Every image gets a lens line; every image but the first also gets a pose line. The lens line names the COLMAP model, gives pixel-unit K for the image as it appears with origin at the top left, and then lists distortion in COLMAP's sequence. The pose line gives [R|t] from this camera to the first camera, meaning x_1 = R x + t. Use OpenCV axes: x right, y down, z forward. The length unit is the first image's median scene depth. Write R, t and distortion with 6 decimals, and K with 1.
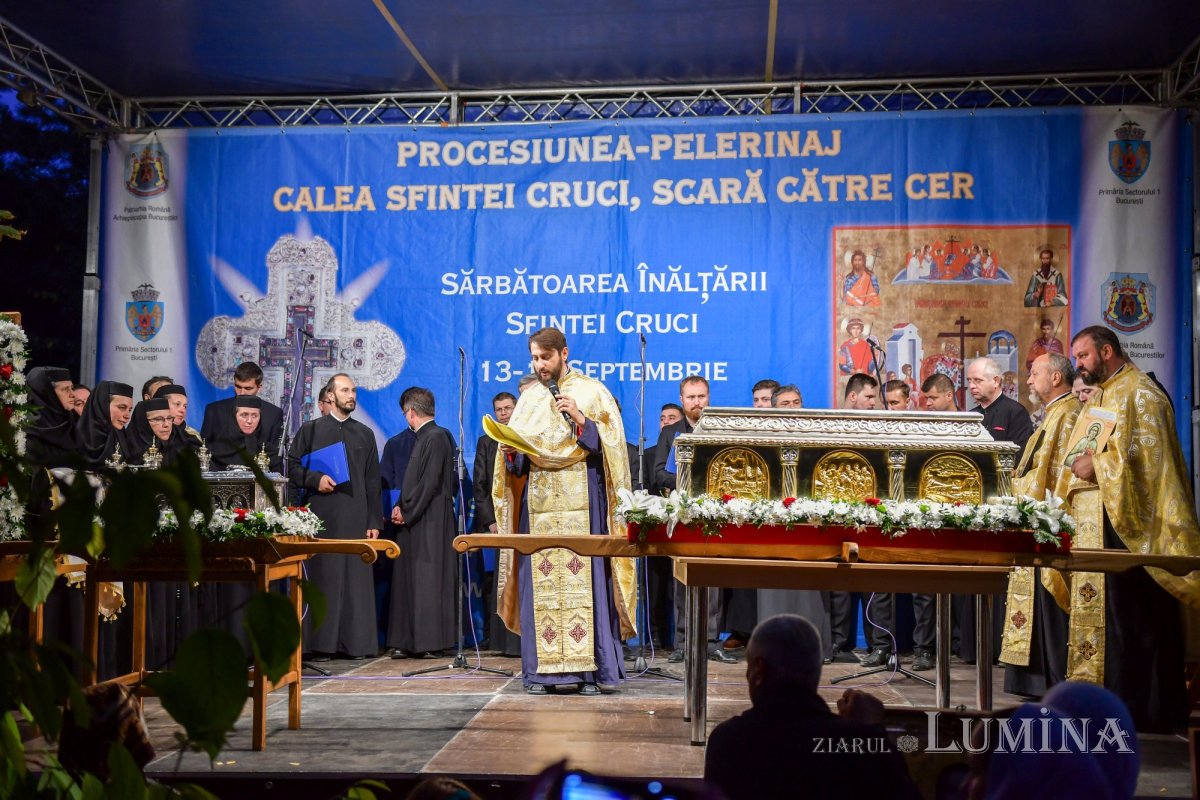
lens RADIAL K [[1422.8, 0, 599.8], [0, 1422.8, 402.1], [0, 0, 1]] dist [0.055656, 0.000000]
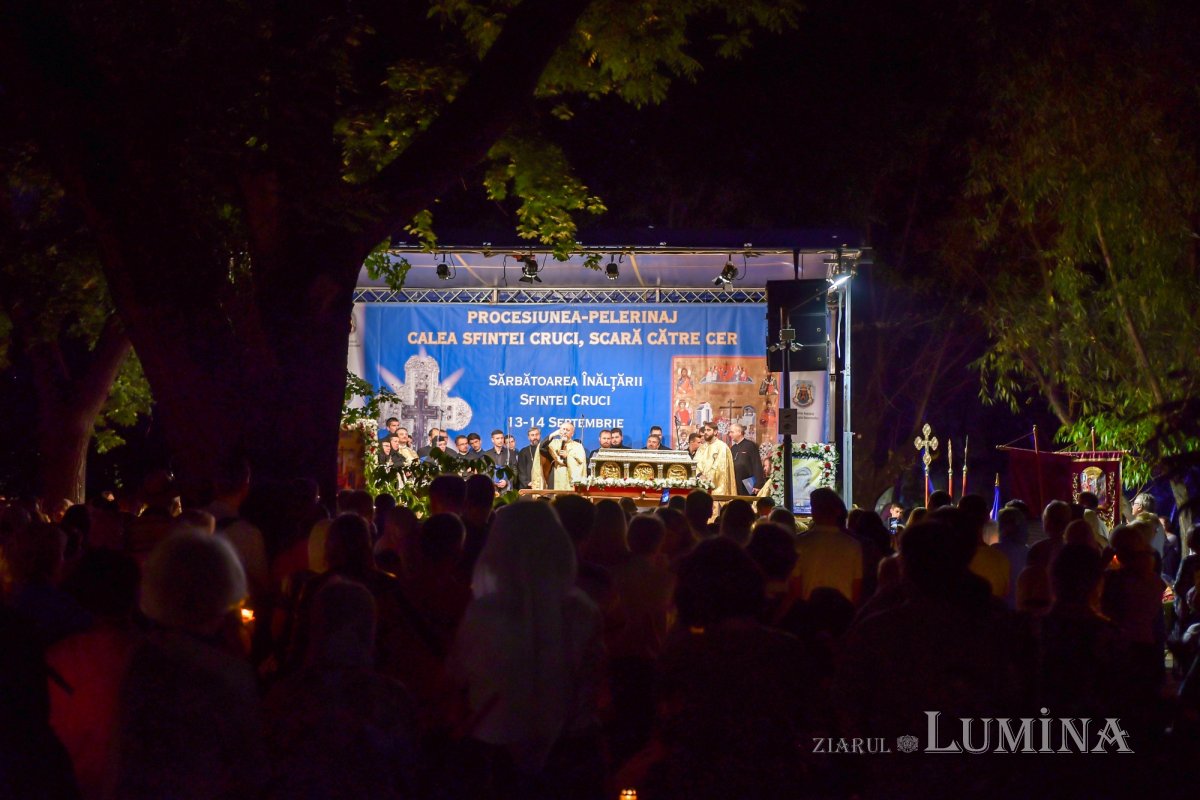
lens RADIAL K [[1727.5, 0, 600.8], [0, 1727.5, 400.0], [0, 0, 1]] dist [0.043503, 0.000000]
pose [[0.999630, 0.006245, 0.026472, -0.013588], [-0.006458, 0.999948, 0.007932, -0.075402], [-0.026421, -0.008100, 0.999618, -1.569530]]
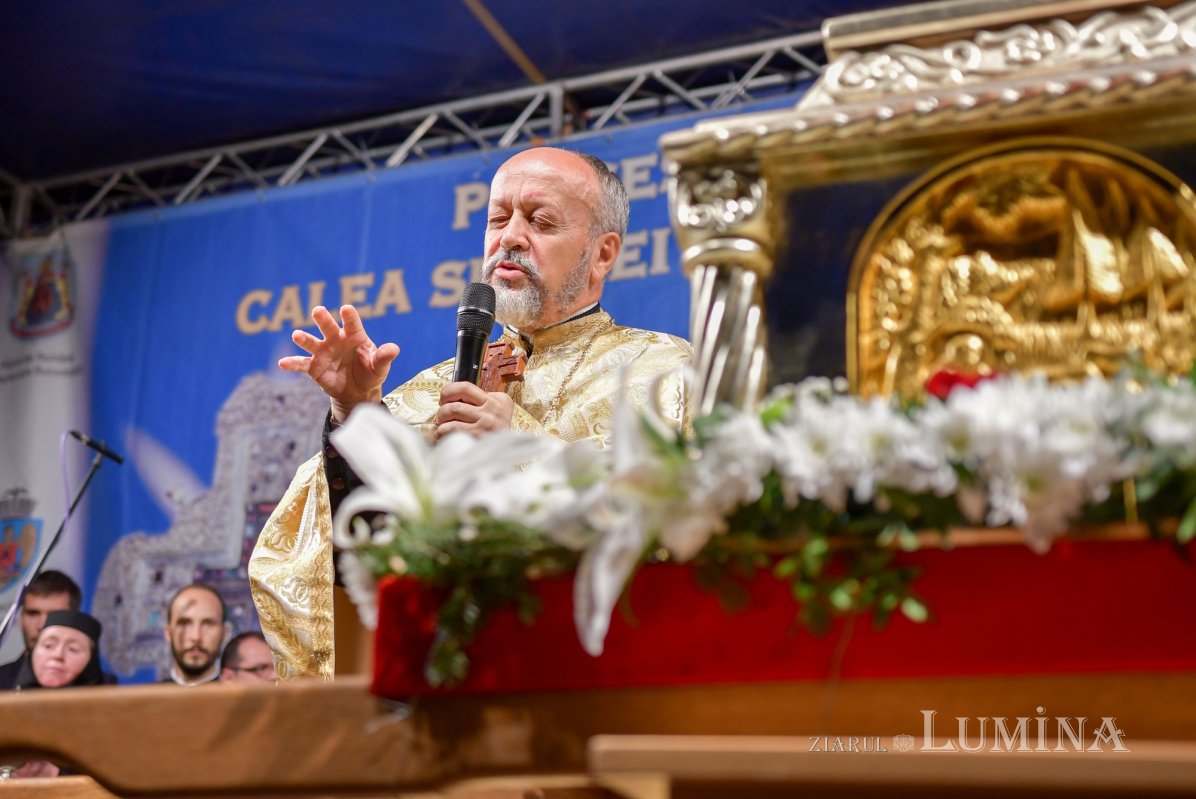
lens RADIAL K [[1721.7, 0, 592.3], [0, 1721.7, 404.2], [0, 0, 1]] dist [0.043503, 0.000000]
pose [[0.967761, -0.079894, -0.238865, 0.053300], [0.013663, 0.963613, -0.266951, 0.066251], [0.251501, 0.255081, 0.933639, 0.452079]]
